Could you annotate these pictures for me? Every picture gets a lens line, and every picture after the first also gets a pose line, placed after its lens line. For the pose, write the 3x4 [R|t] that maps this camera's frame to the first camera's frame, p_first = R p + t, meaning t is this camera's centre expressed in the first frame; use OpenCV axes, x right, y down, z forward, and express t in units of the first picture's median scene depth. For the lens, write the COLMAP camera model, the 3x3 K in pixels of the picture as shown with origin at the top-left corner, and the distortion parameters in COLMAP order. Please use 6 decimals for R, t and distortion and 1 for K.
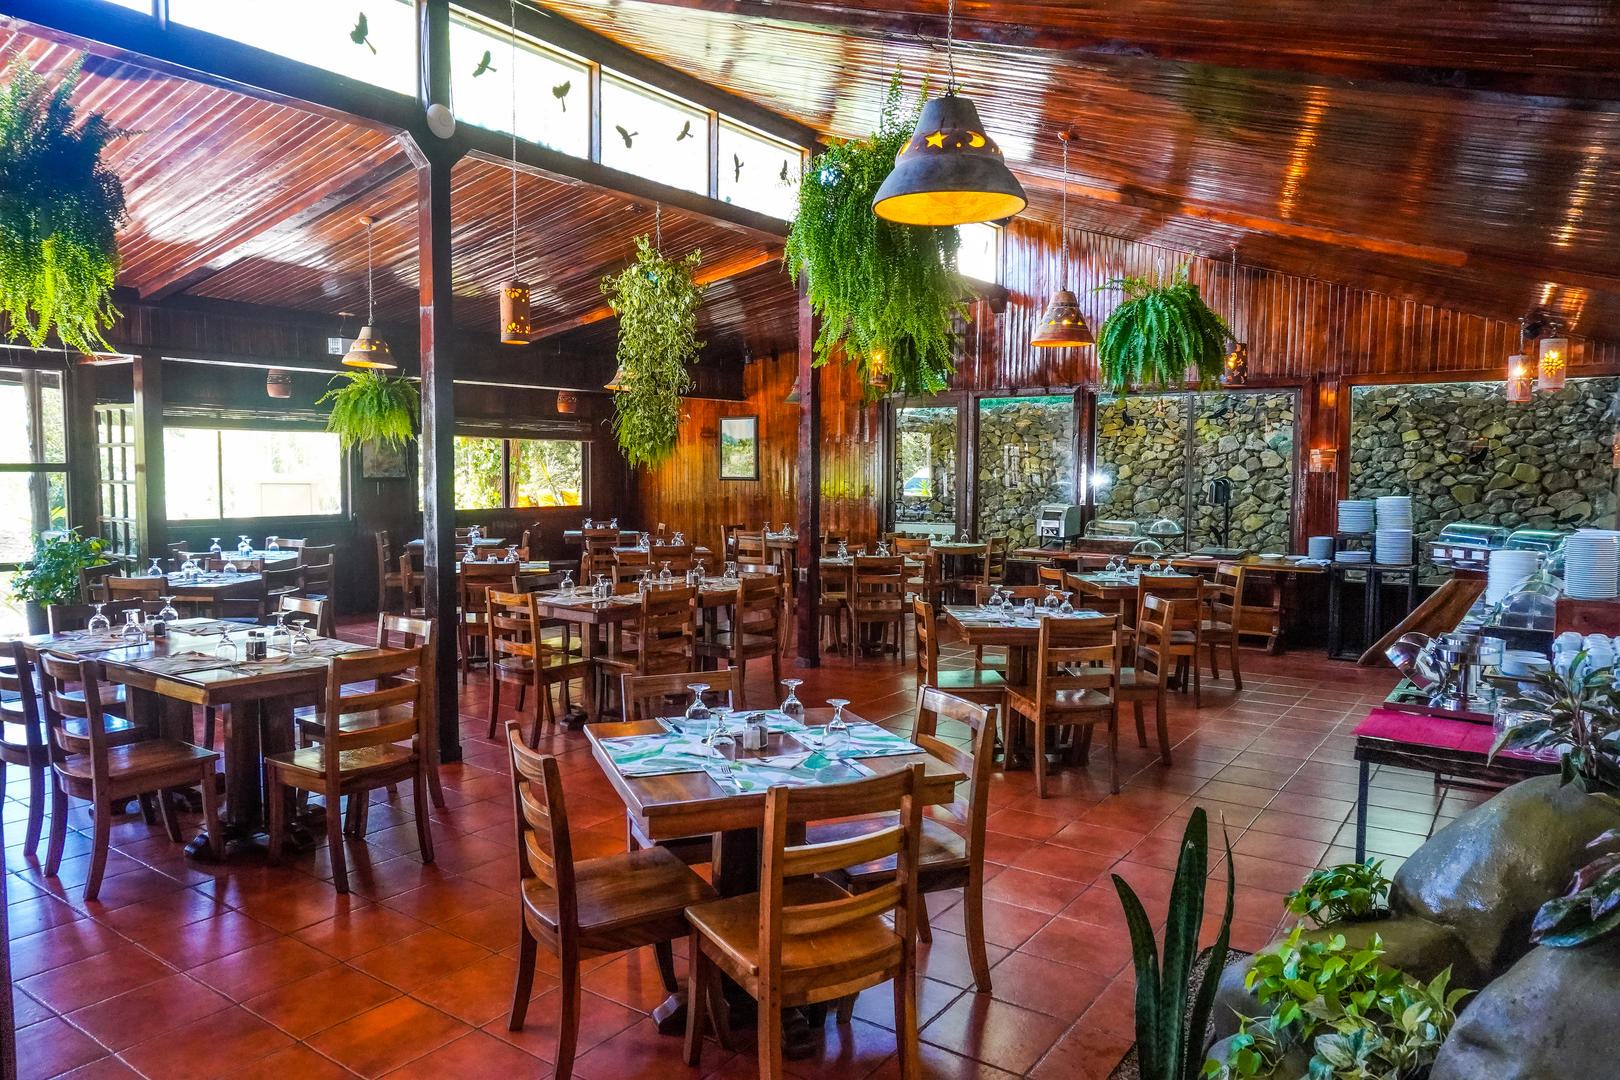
lens RADIAL K [[1084.7, 0, 810.0], [0, 1084.7, 540.0], [0, 0, 1]] dist [-0.077589, 0.069065]
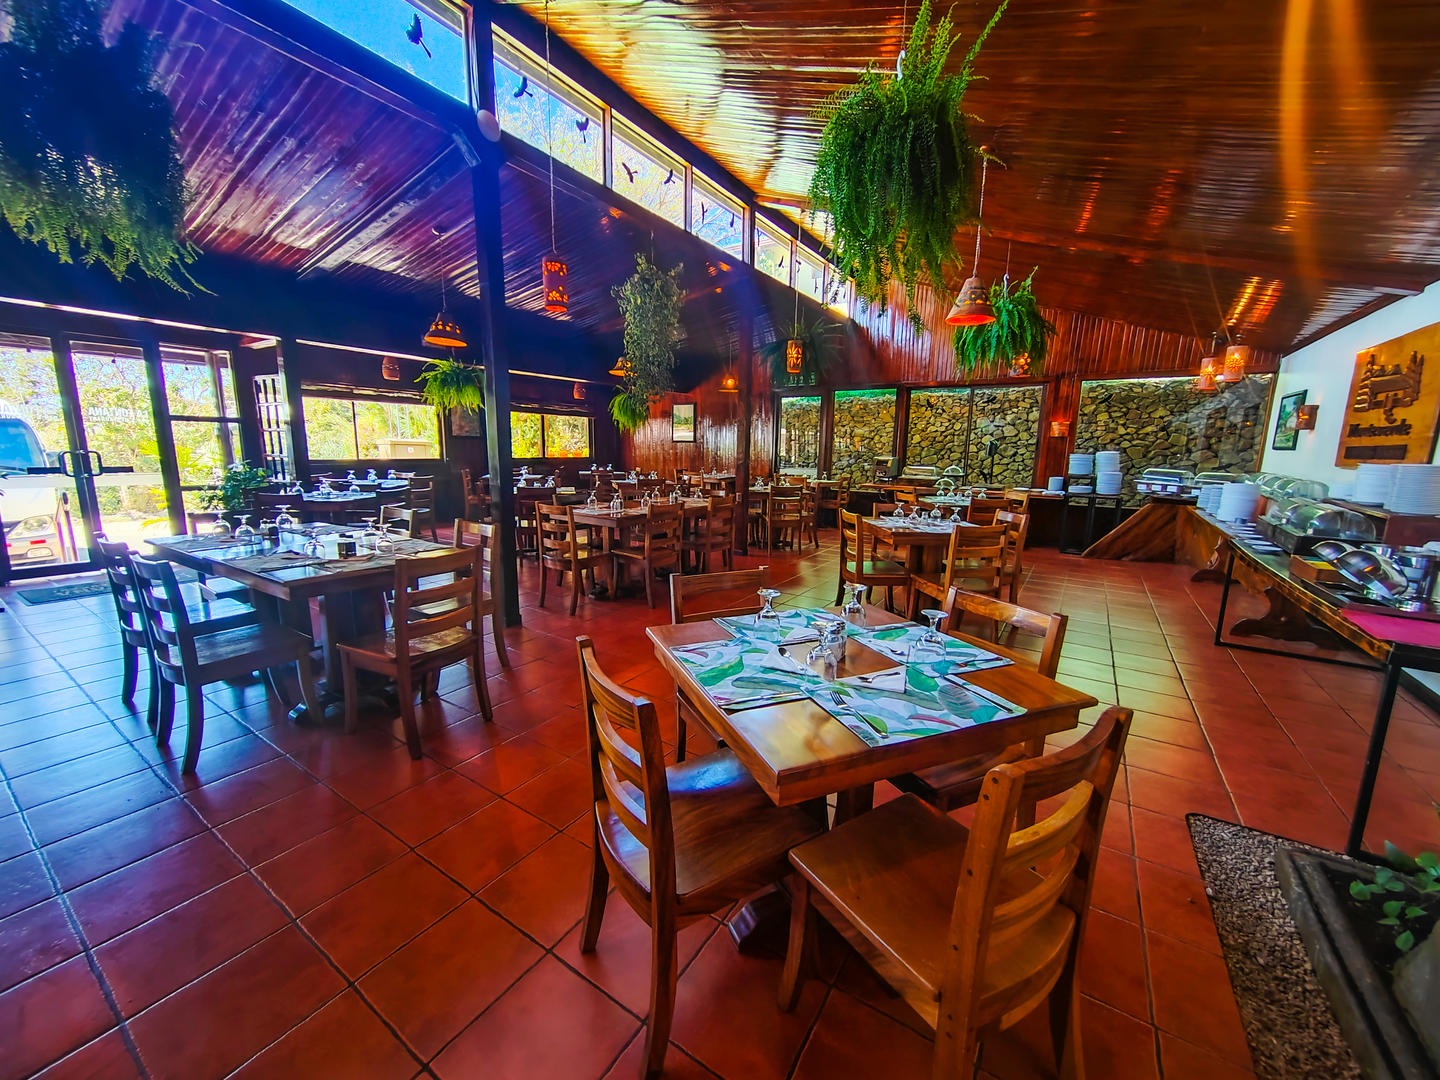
lens RADIAL K [[557.4, 0, 719.7], [0, 557.4, 543.3], [0, 0, 1]] dist [-0.001346, 0.000220]
pose [[0.999293, 0.005560, 0.037174, -0.064706], [-0.009424, 0.994469, 0.104611, 0.014421], [-0.036387, -0.104888, 0.993818, 0.193296]]
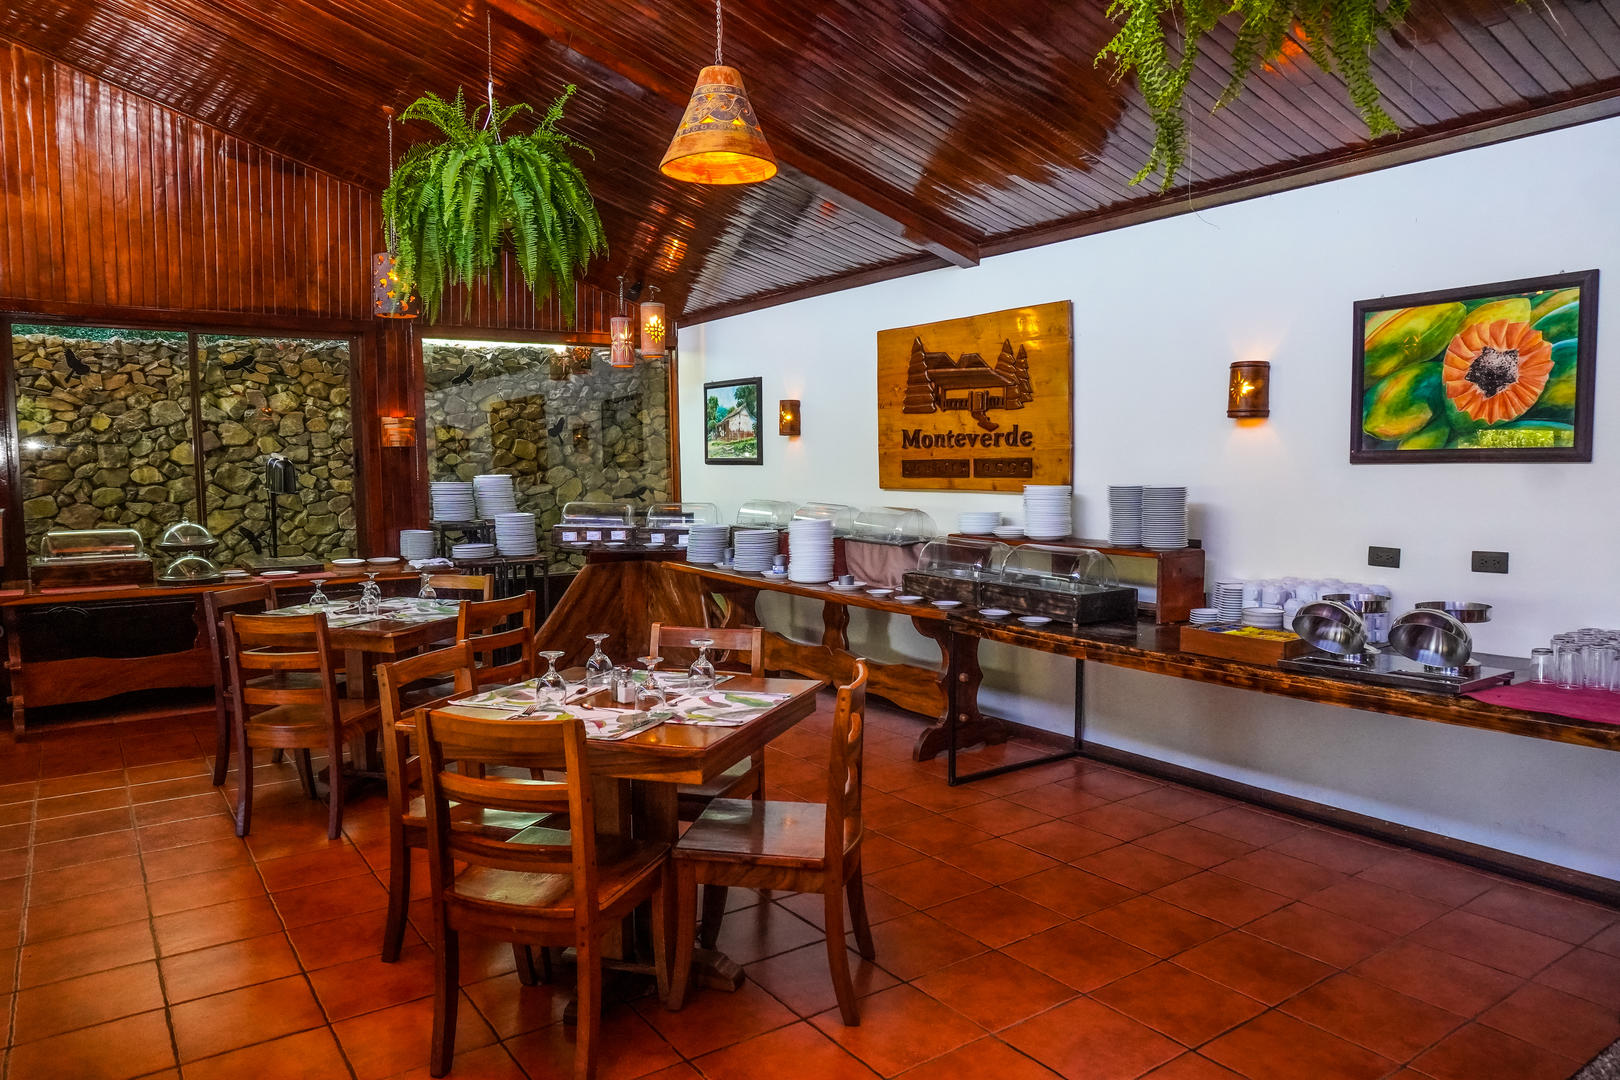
lens RADIAL K [[1084.7, 0, 810.0], [0, 1084.7, 540.0], [0, 0, 1]] dist [-0.077589, 0.069065]
pose [[0.342687, -0.074723, 0.936473, -0.165773], [0.074017, 0.995881, 0.052378, -0.016693], [-0.936529, 0.051366, 0.346806, 0.512298]]
